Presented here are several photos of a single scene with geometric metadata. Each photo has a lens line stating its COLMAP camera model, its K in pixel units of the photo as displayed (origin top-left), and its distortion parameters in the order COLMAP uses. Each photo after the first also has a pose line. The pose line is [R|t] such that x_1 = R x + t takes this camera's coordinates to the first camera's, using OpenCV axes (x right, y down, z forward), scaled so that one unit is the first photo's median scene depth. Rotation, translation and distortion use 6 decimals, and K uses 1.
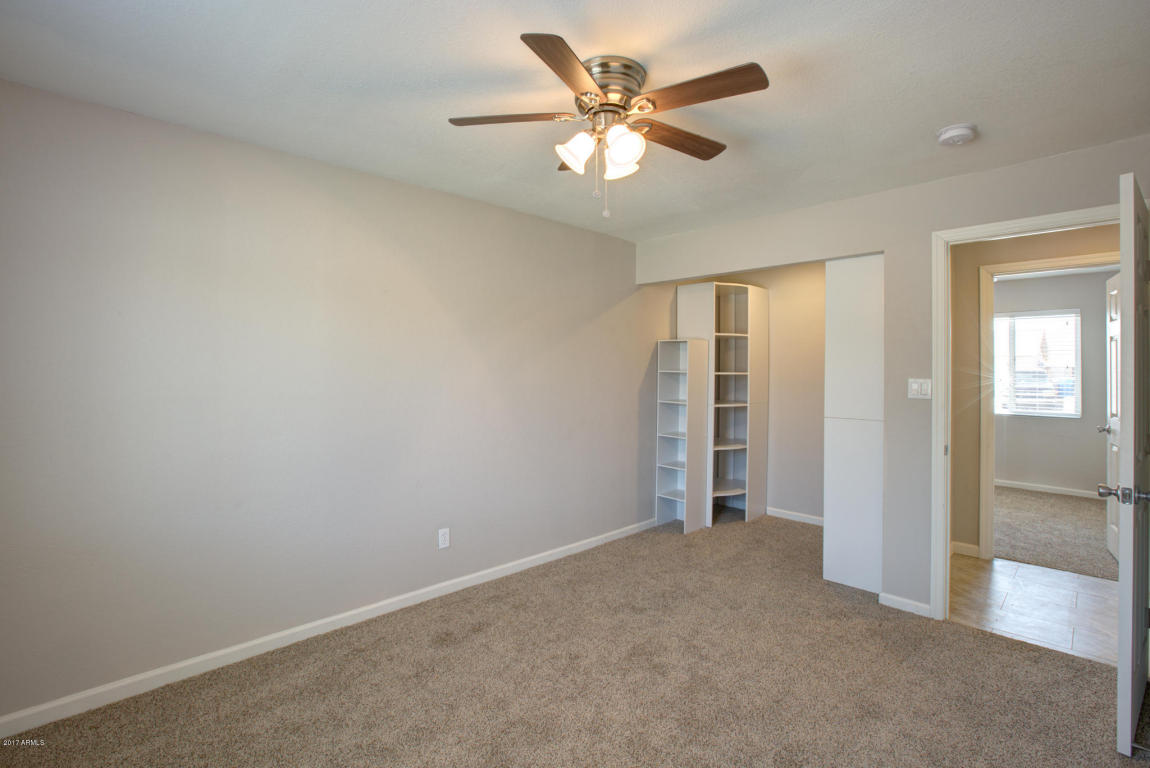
lens RADIAL K [[527.5, 0, 572.4], [0, 527.5, 375.6], [0, 0, 1]] dist [-0.032794, 0.006461]
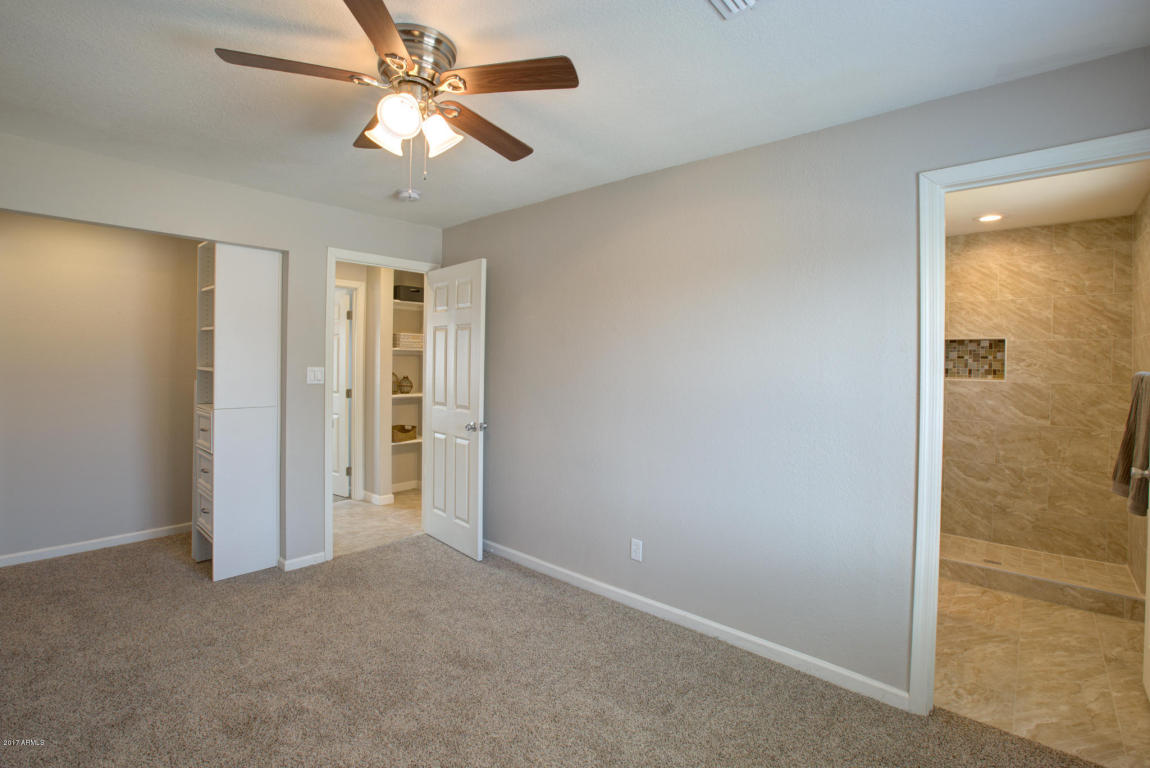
lens RADIAL K [[527.5, 0, 566.8], [0, 527.5, 377.1], [0, 0, 1]] dist [-0.032794, 0.006461]
pose [[-0.081500, -0.023876, 0.996387, -0.577778], [-0.002715, 0.999715, 0.023734, -0.001656], [-0.996670, -0.000771, -0.081542, 0.524901]]
